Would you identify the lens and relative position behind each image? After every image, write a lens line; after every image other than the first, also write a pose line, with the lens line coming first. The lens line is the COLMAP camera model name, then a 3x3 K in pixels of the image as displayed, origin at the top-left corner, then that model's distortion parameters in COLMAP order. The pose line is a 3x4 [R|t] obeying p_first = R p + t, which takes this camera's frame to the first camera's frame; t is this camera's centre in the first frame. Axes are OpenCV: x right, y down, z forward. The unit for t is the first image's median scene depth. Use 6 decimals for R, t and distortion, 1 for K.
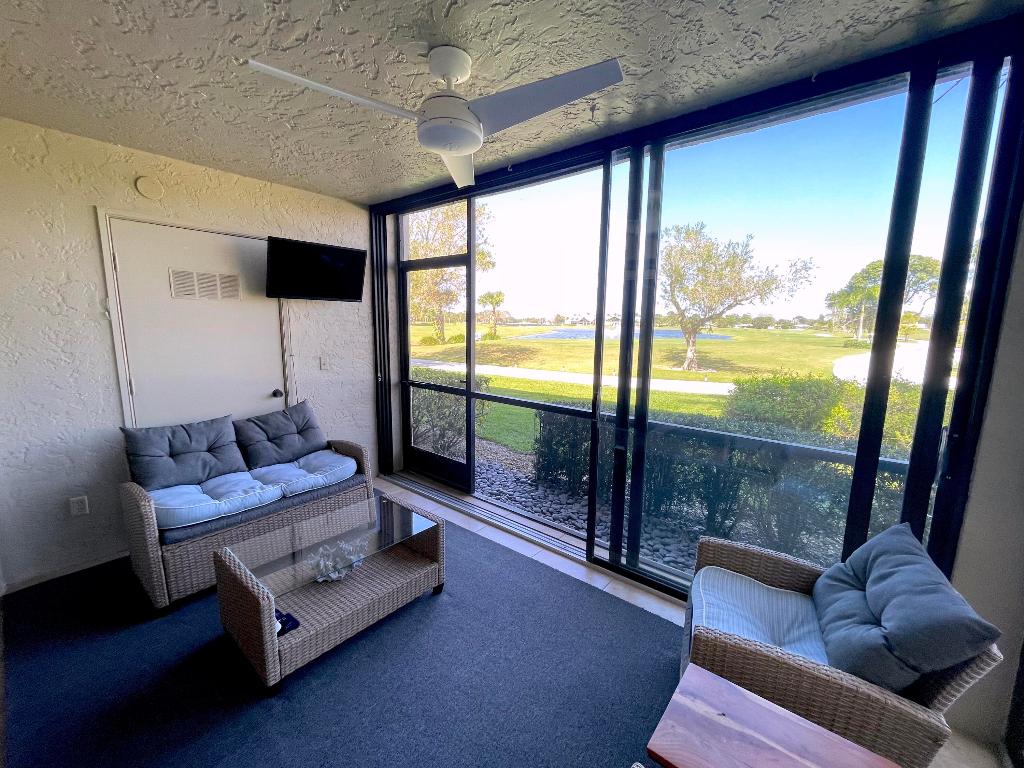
lens RADIAL K [[413.7, 0, 509.6], [0, 413.7, 386.5], [0, 0, 1]] dist [0.001015, -0.000088]
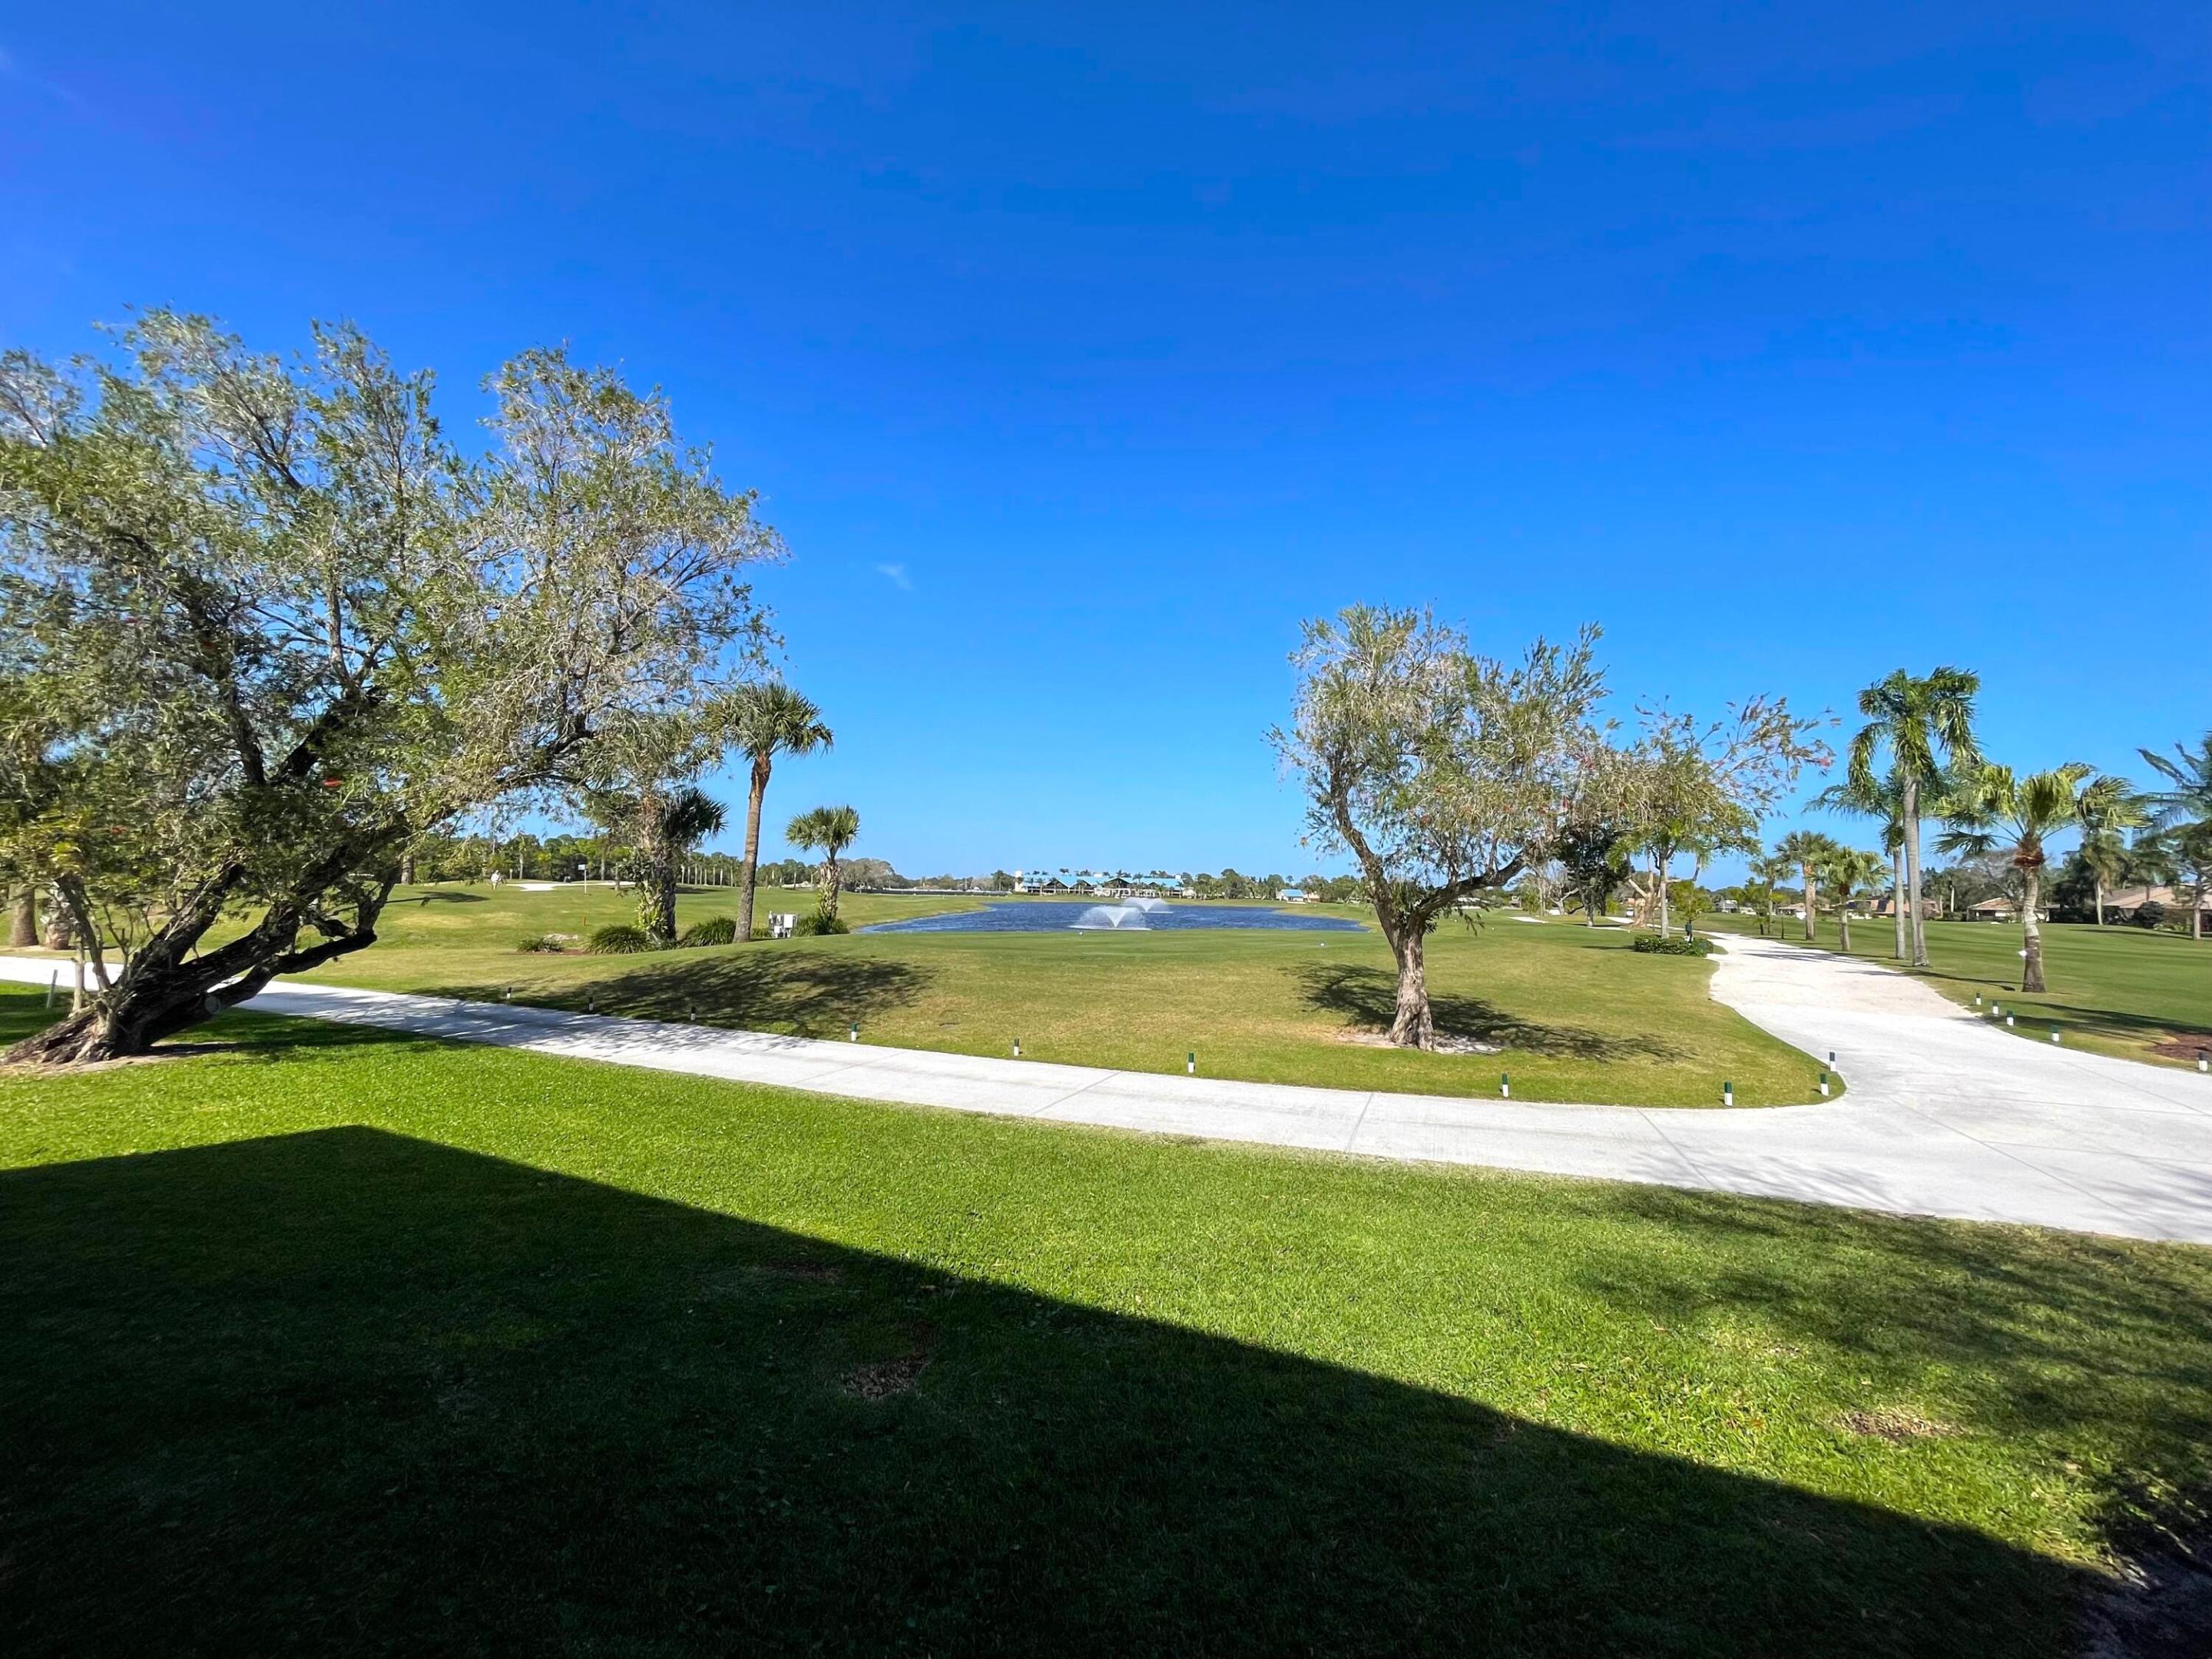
lens RADIAL K [[893.6, 0, 1100.7], [0, 893.6, 834.9], [0, 0, 1]] dist [0.001015, -0.000088]
pose [[0.974249, 0.023989, 0.224194, 0.019733], [0.023999, 0.977643, -0.208899, -0.024133], [-0.224193, 0.208900, 0.951892, 0.152423]]
